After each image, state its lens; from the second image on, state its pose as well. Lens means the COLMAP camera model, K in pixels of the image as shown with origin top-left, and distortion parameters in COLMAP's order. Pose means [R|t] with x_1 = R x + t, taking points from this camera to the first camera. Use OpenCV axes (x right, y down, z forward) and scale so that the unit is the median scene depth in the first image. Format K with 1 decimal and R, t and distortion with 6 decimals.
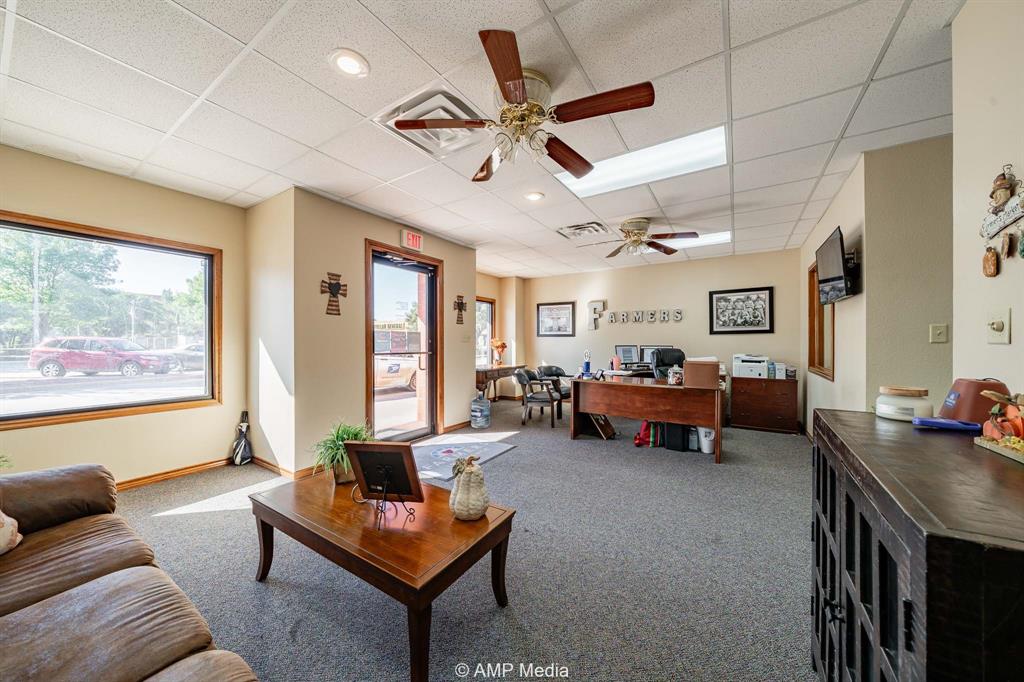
lens RADIAL K [[352.1, 0, 502.3], [0, 352.1, 346.9], [0, 0, 1]] dist [-0.007509, -0.001055]
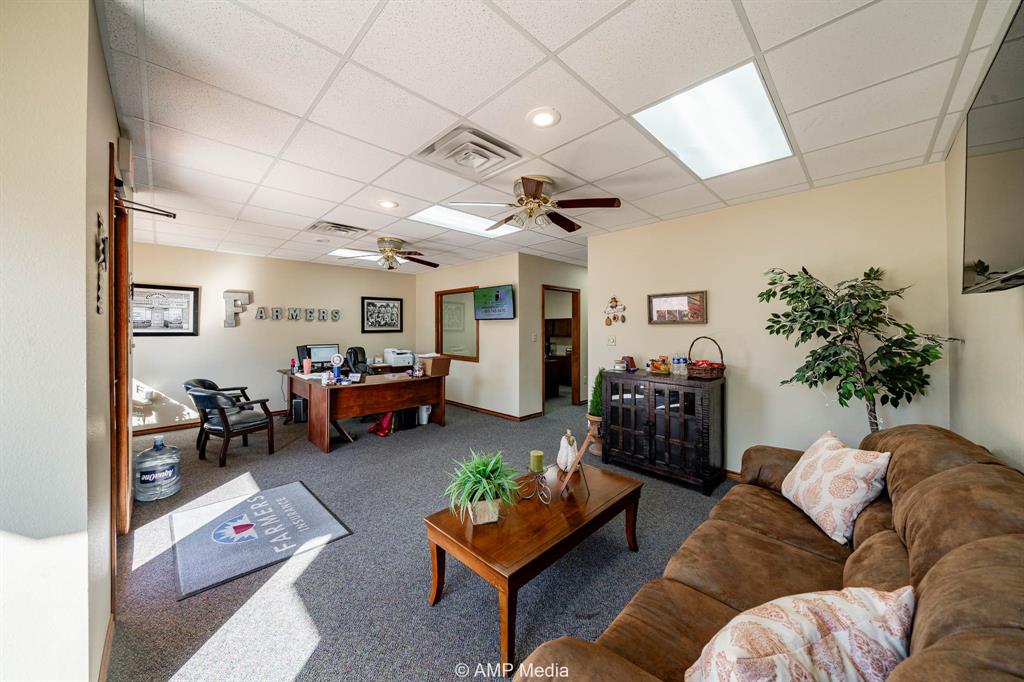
lens RADIAL K [[352.1, 0, 506.7], [0, 352.1, 326.9], [0, 0, 1]] dist [-0.007509, -0.001055]
pose [[0.233468, 0.004687, 0.972353, -0.510966], [0.017616, 0.999804, -0.009049, -0.041855], [-0.972205, 0.019241, 0.233340, 0.288634]]
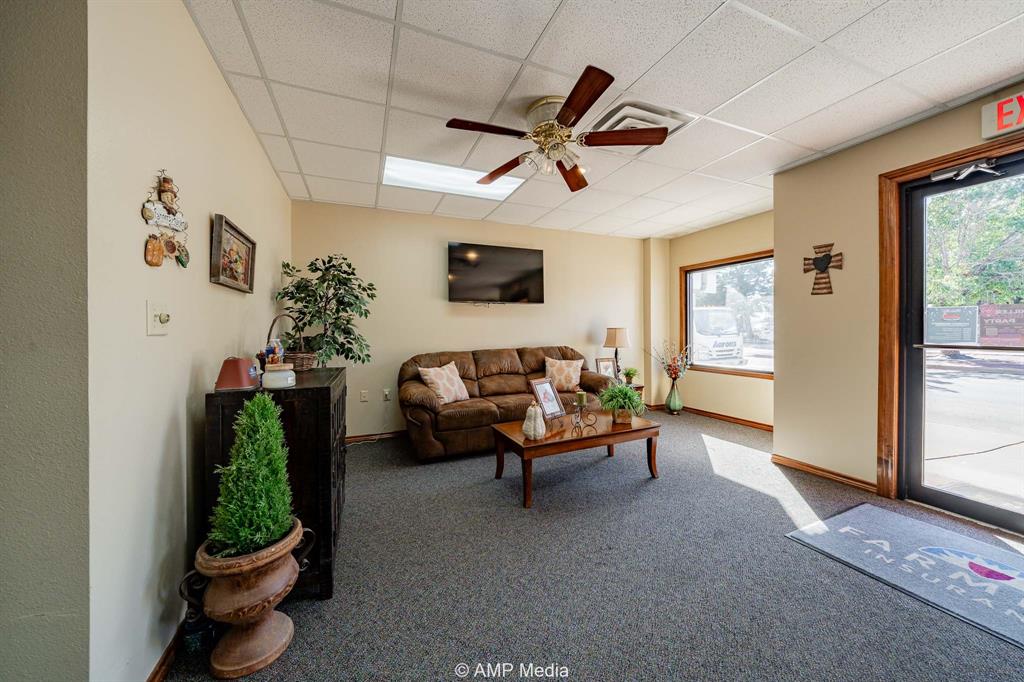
lens RADIAL K [[352.1, 0, 499.6], [0, 352.1, 327.7], [0, 0, 1]] dist [-0.007509, -0.001055]
pose [[-0.573281, 0.016703, -0.819189, 0.430778], [0.012776, 0.999853, 0.011446, -0.021338], [0.819260, -0.003905, -0.573410, 0.570266]]
